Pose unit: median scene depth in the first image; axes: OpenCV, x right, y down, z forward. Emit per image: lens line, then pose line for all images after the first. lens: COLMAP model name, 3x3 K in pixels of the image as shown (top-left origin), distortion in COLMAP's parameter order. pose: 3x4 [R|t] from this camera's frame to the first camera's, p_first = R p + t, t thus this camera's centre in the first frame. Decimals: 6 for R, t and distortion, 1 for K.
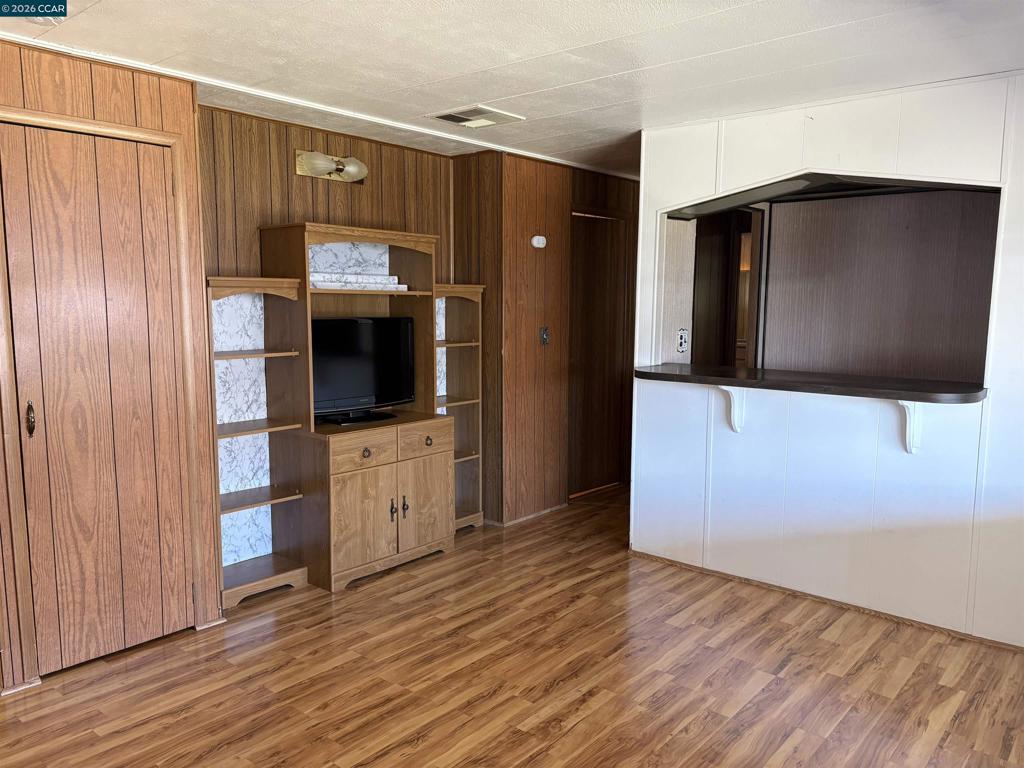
lens RADIAL K [[773.6, 0, 512.0], [0, 773.6, 384.0], [0, 0, 1]] dist [0.038947, -0.035177]
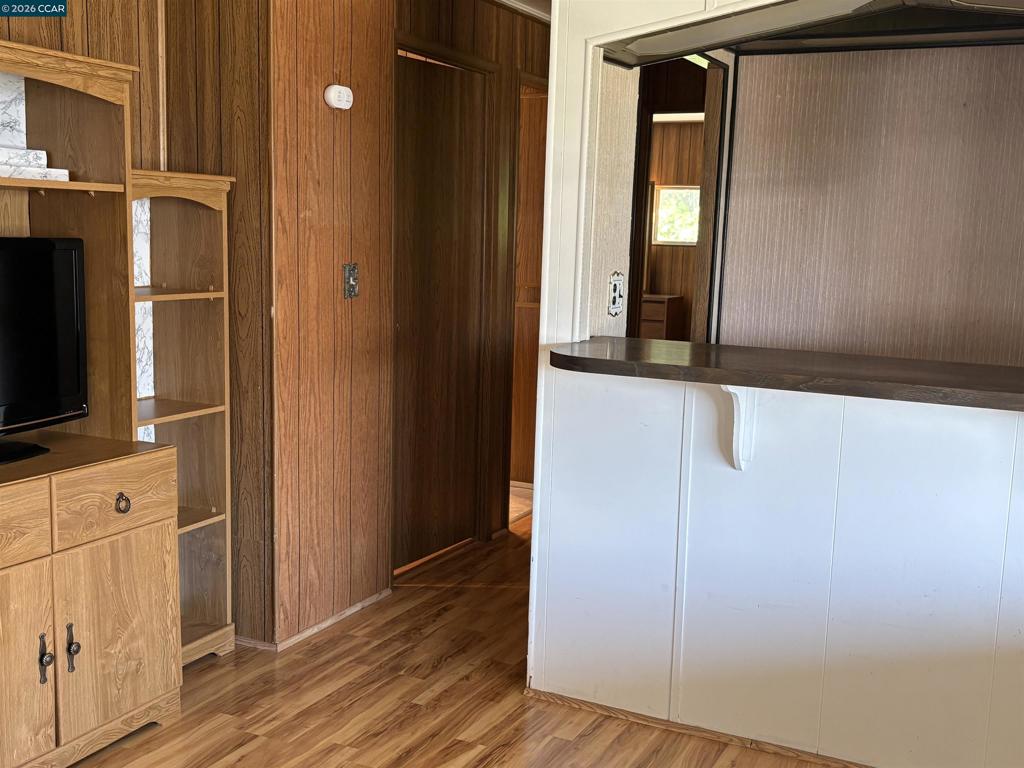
lens RADIAL K [[1076.7, 0, 512.0], [0, 1076.7, 384.0], [0, 0, 1]] dist [0.082269, -0.277148]
pose [[0.967847, -0.011741, 0.251267, -0.040117], [0.001529, 0.999166, 0.040800, -0.023536], [-0.251536, -0.039104, 0.967058, 0.285776]]
